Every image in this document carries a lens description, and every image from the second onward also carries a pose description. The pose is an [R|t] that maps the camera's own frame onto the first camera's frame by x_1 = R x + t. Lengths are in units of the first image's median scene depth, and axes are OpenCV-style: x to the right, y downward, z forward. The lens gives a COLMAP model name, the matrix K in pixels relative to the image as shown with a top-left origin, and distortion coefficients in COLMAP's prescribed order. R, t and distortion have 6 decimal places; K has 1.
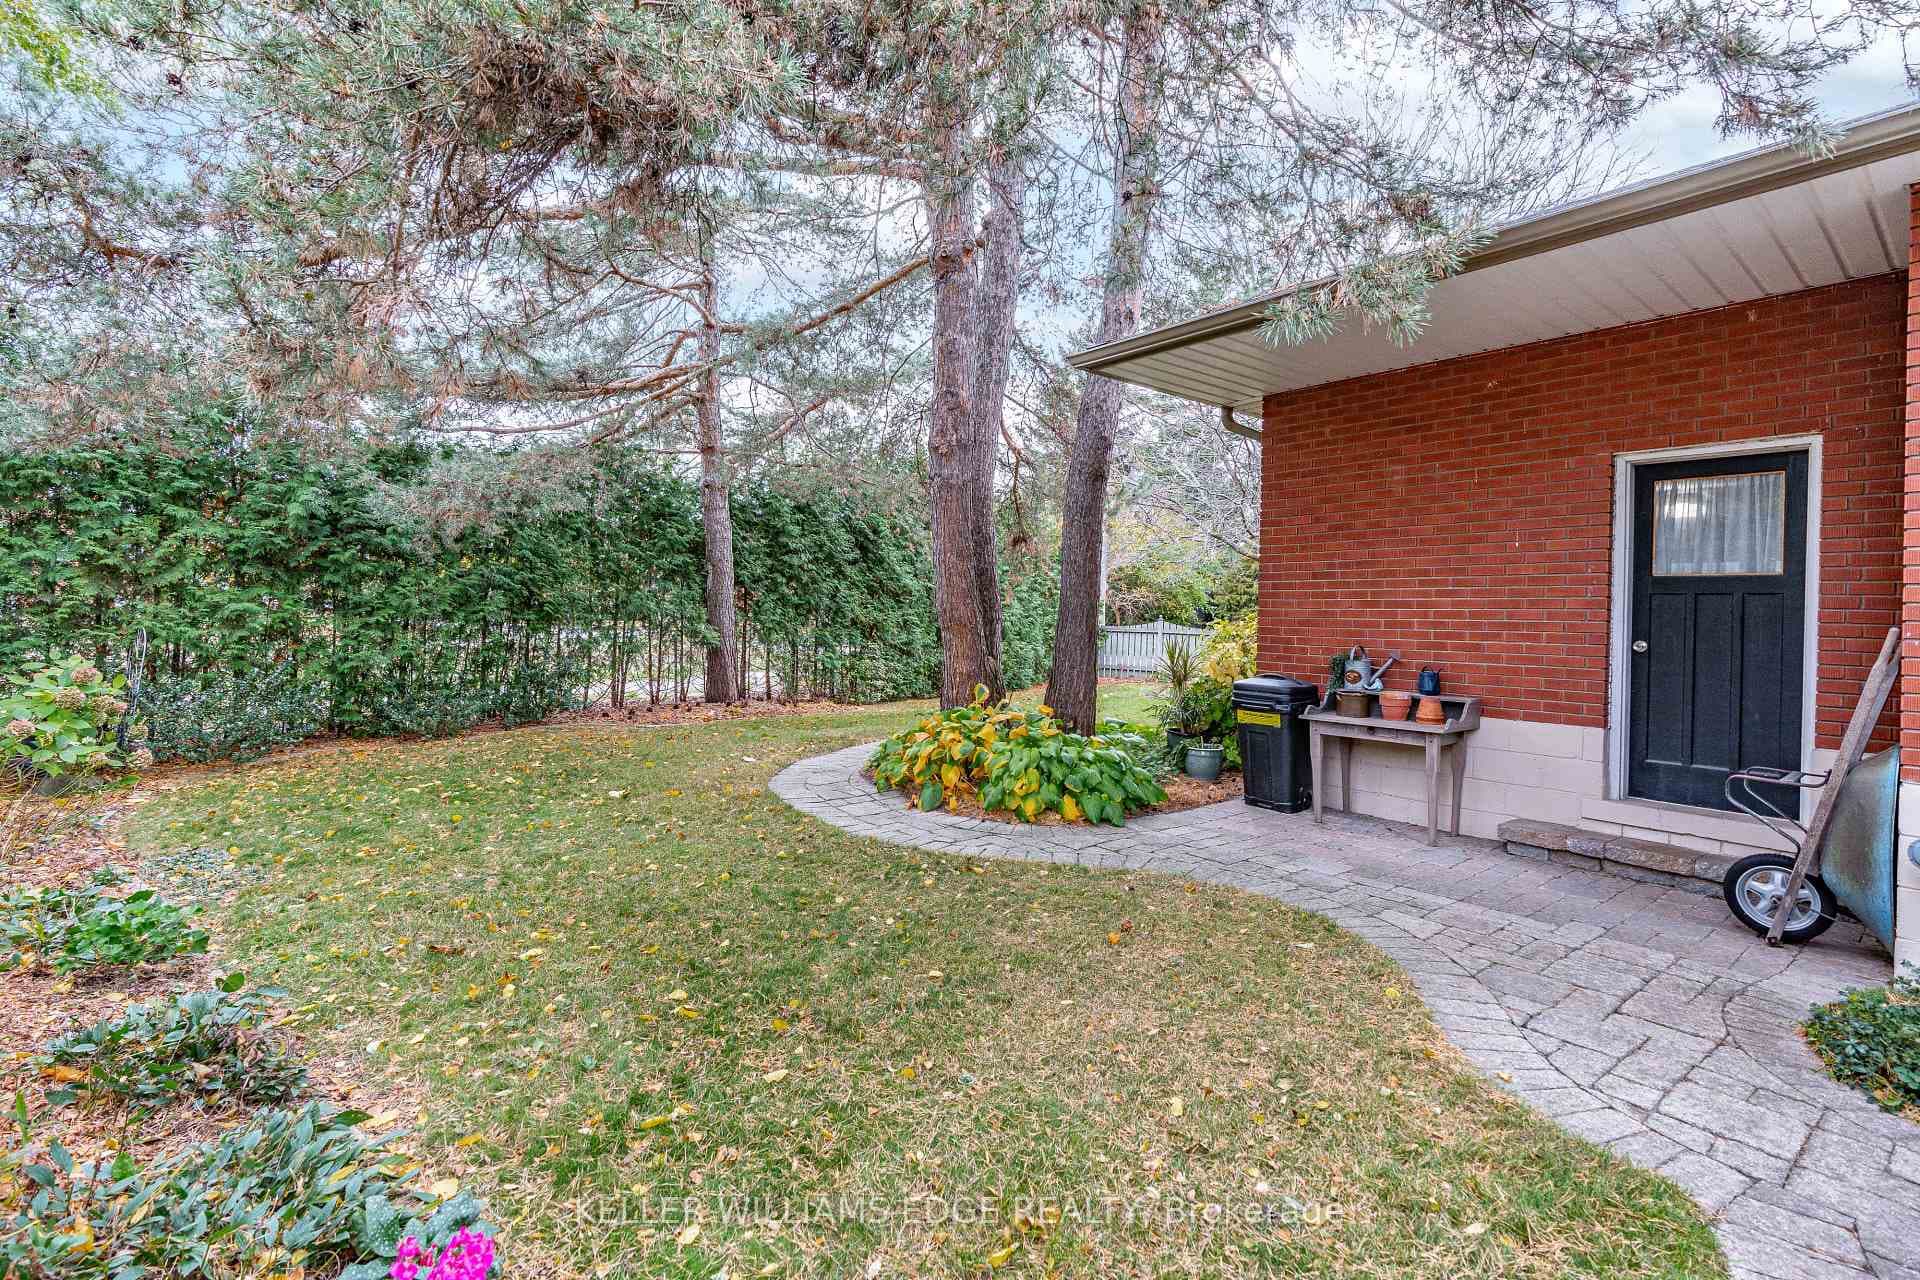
lens RADIAL K [[870.5, 0, 961.1], [0, 870.5, 612.3], [0, 0, 1]] dist [-0.003995, 0.000135]
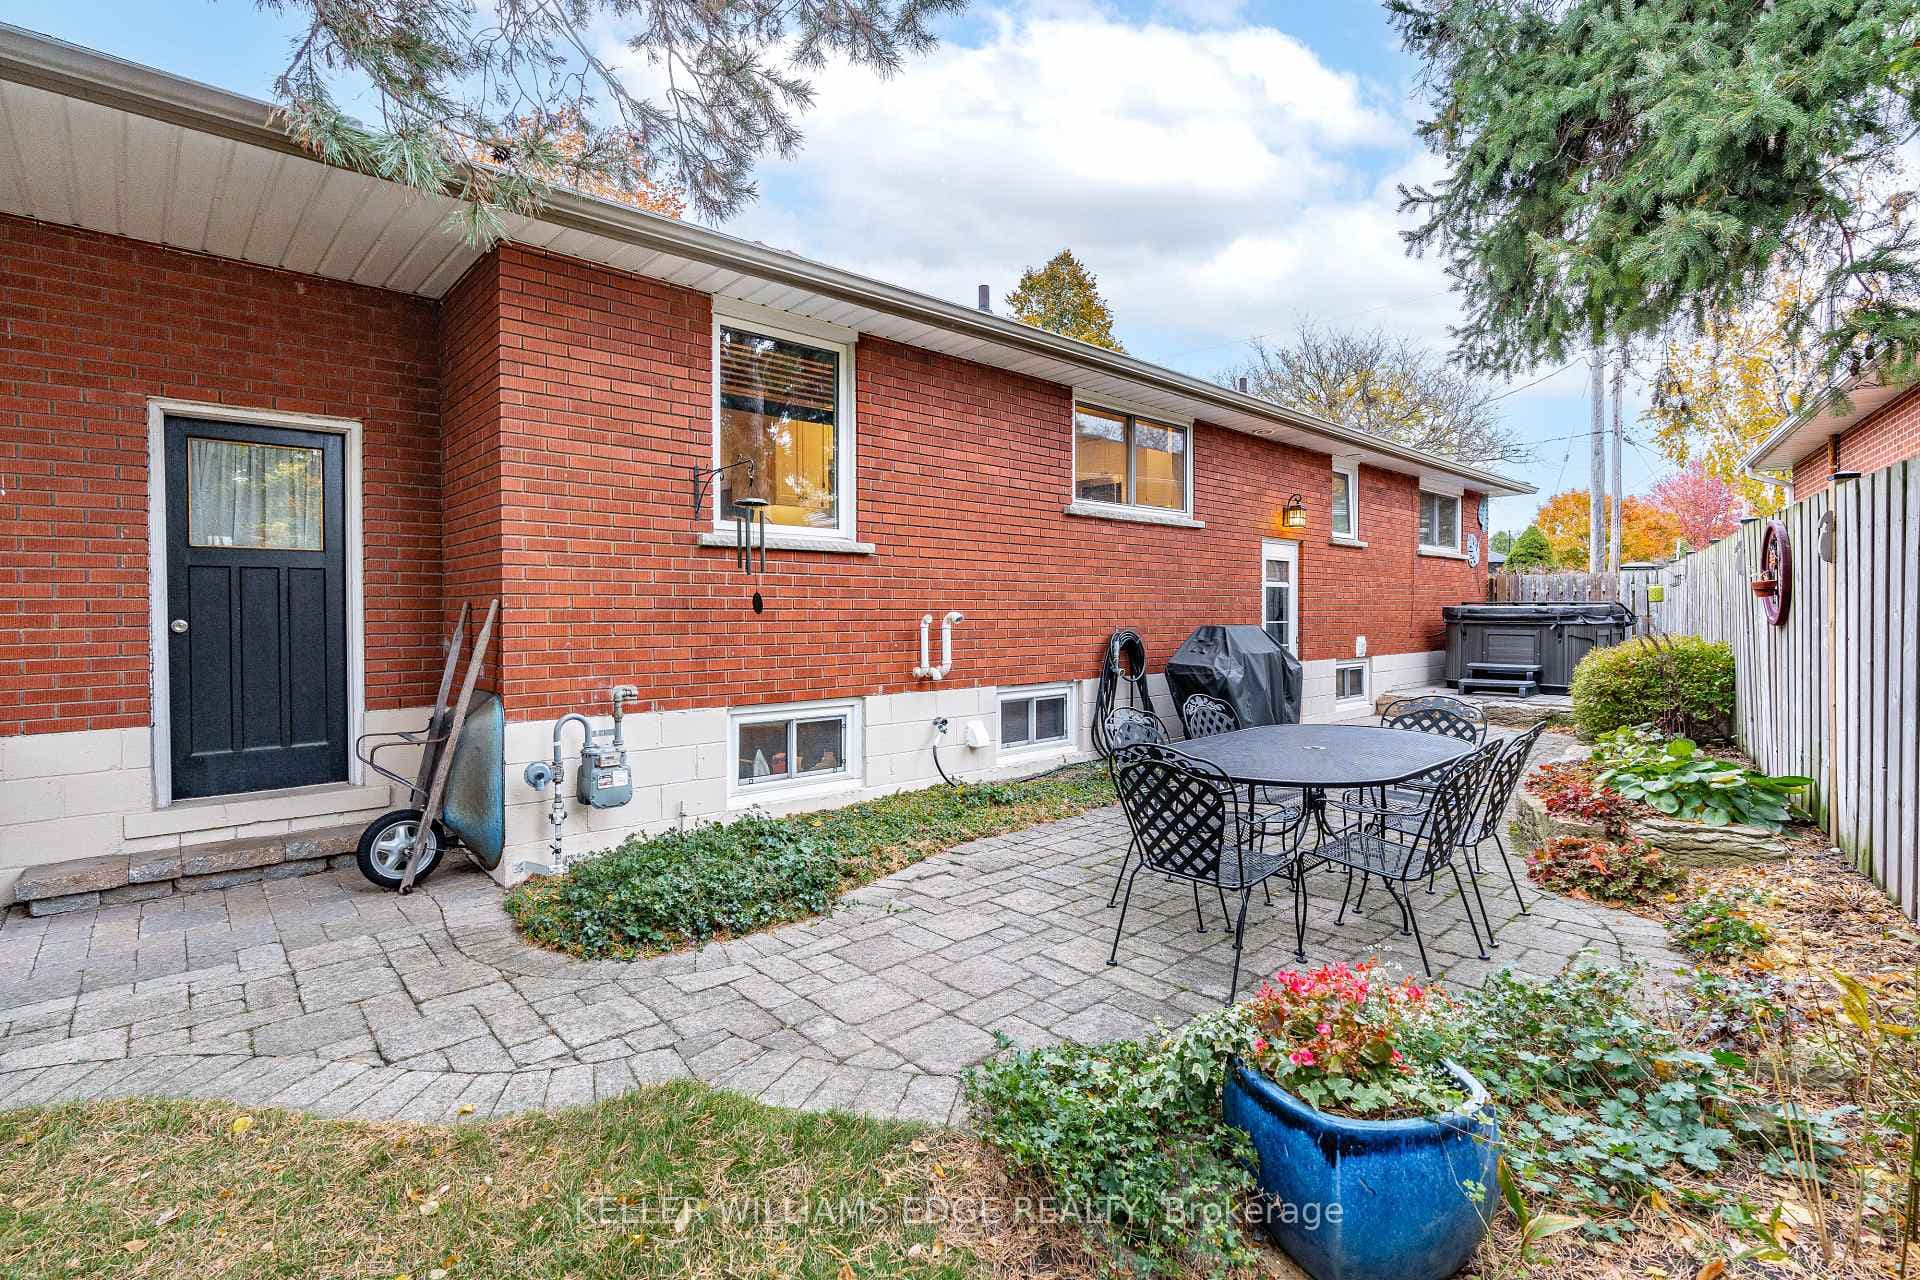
lens RADIAL K [[886.3, 0, 954.0], [0, 886.3, 632.6], [0, 0, 1]] dist [-0.002332, 0.000022]
pose [[-0.038126, -0.053240, 0.997854, -0.153455], [0.000780, 0.998578, 0.053309, -0.001370], [-0.999273, 0.002811, -0.038030, 0.298840]]
